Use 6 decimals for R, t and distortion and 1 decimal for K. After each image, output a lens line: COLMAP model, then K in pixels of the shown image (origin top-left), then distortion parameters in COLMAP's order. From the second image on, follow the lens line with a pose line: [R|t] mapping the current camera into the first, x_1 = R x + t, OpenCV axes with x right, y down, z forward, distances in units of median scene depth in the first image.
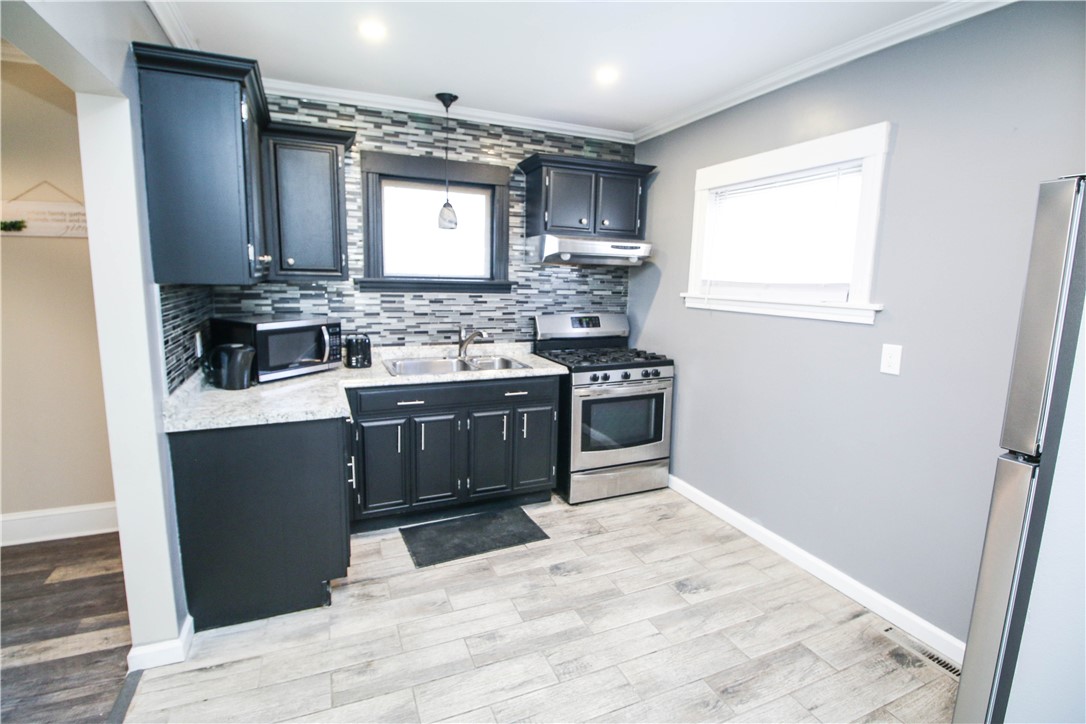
lens RADIAL K [[517.0, 0, 542.5], [0, 517.0, 355.2], [0, 0, 1]] dist [0.000859, -0.013298]
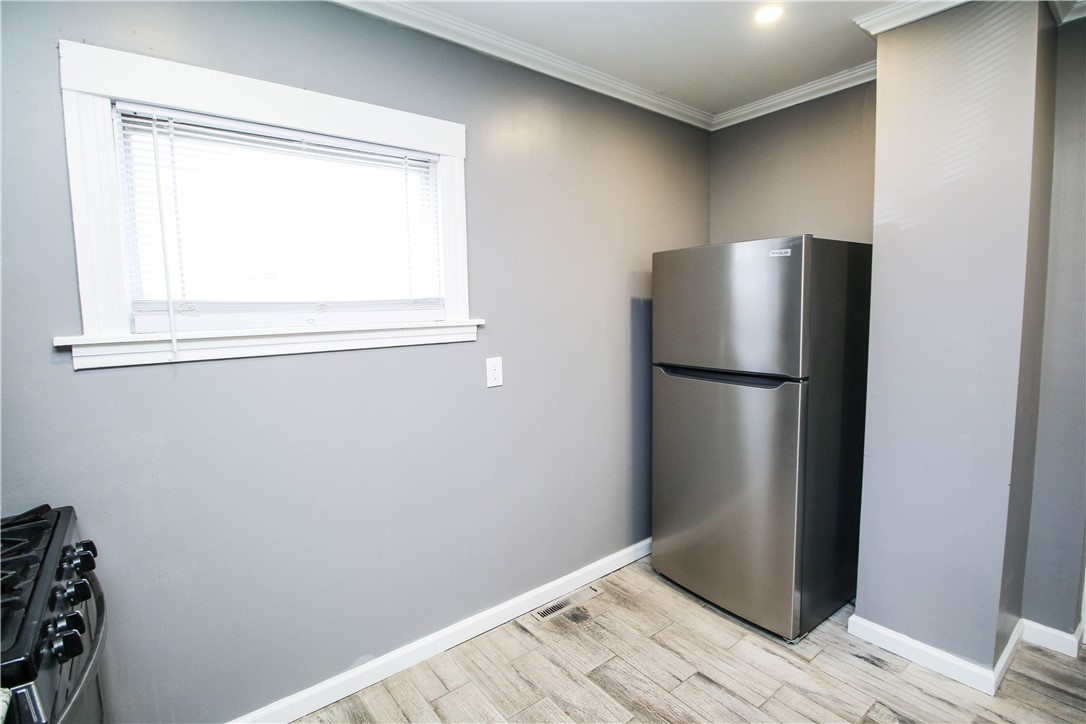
lens RADIAL K [[517.0, 0, 542.5], [0, 517.0, 355.2], [0, 0, 1]] dist [0.000859, -0.013298]
pose [[-0.250118, -0.107960, 0.962178, -0.215000], [0.162932, 0.974899, 0.151741, -0.111197], [-0.954408, 0.194722, -0.226250, 0.780866]]
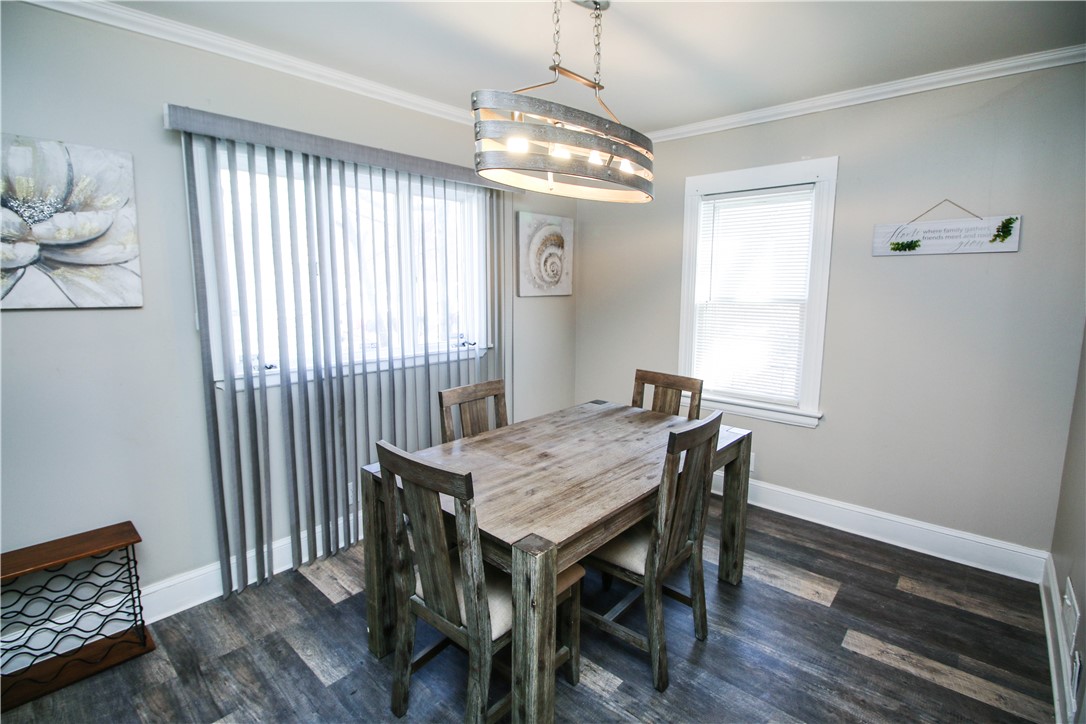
lens RADIAL K [[517.0, 0, 542.5], [0, 517.0, 355.2], [0, 0, 1]] dist [0.000859, -0.013298]
pose [[0.416090, 0.106081, -0.903115, -0.288472], [-0.130520, 0.989855, 0.056136, 0.010680], [0.899908, 0.094517, 0.425715, -0.104928]]
